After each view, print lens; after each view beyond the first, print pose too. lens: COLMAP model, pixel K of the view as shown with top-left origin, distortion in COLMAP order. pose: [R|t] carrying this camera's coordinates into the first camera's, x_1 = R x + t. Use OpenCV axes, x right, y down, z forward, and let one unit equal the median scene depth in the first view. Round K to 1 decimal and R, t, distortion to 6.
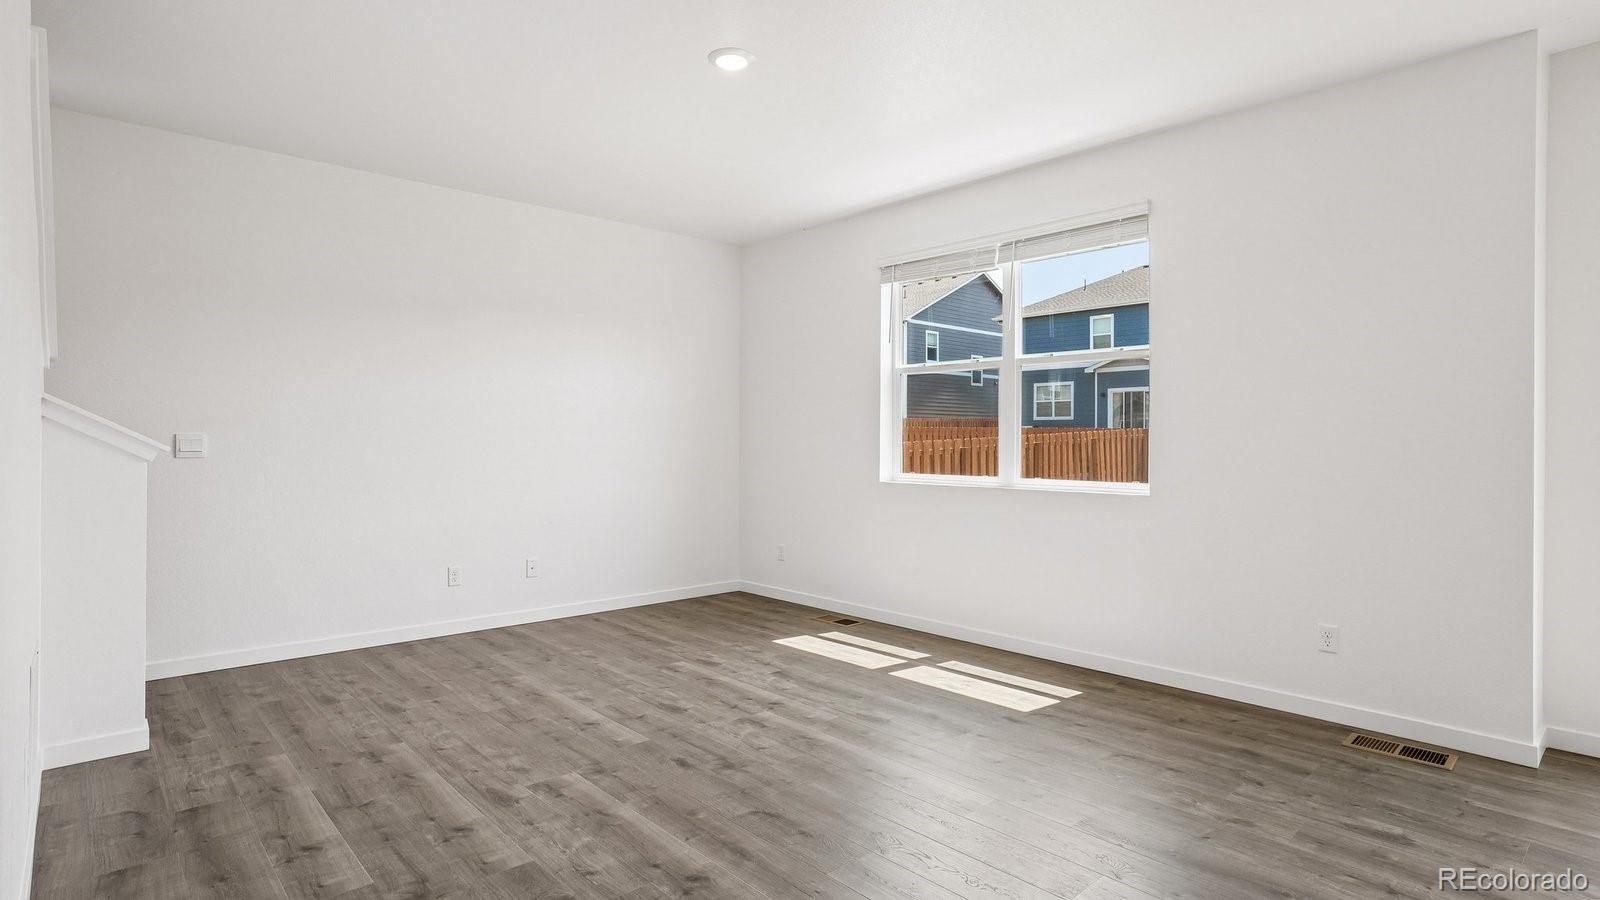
lens RADIAL K [[813.5, 0, 792.4], [0, 813.5, 448.4], [0, 0, 1]] dist [-0.023367, 0.003531]
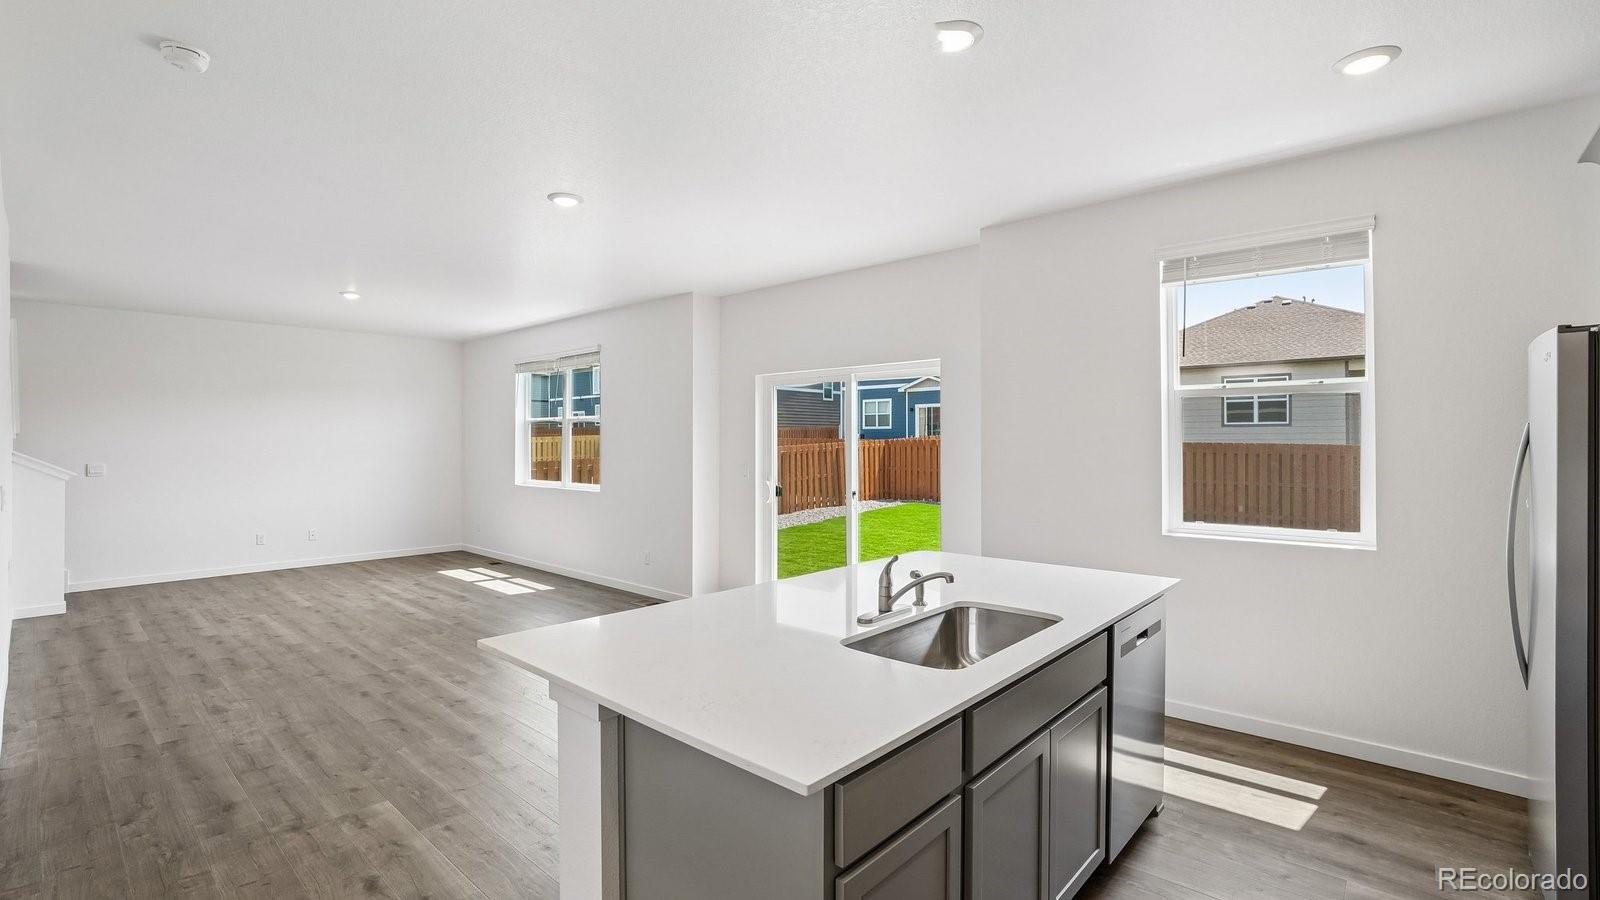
lens RADIAL K [[718.9, 0, 791.4], [0, 718.9, 440.8], [0, 0, 1]] dist [-0.055157, 0.021251]
pose [[0.995231, -0.004149, 0.097460, 0.747125], [0.005287, 0.999921, -0.011423, -0.044841], [-0.097405, 0.011884, 0.995174, -0.819656]]
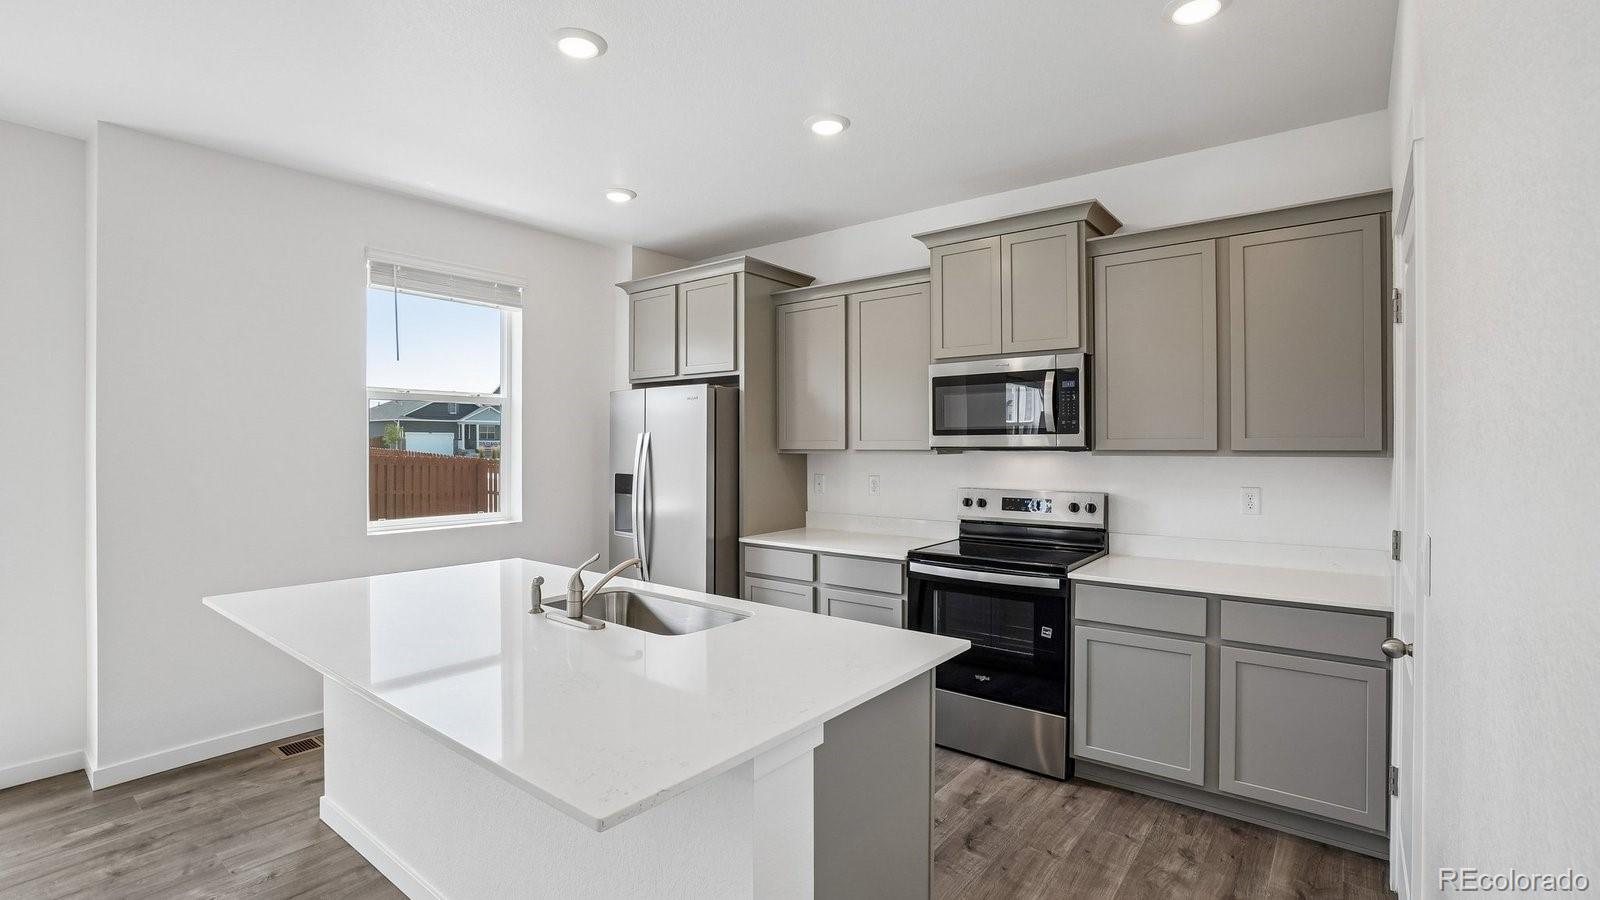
lens RADIAL K [[718.9, 0, 799.2], [0, 718.9, 448.3], [0, 0, 1]] dist [-0.055157, 0.021251]
pose [[-0.168108, -0.005916, 0.985751, 0.331019], [0.006935, 0.999950, 0.007184, -0.046061], [-0.985744, 0.008044, -0.168058, -0.350309]]
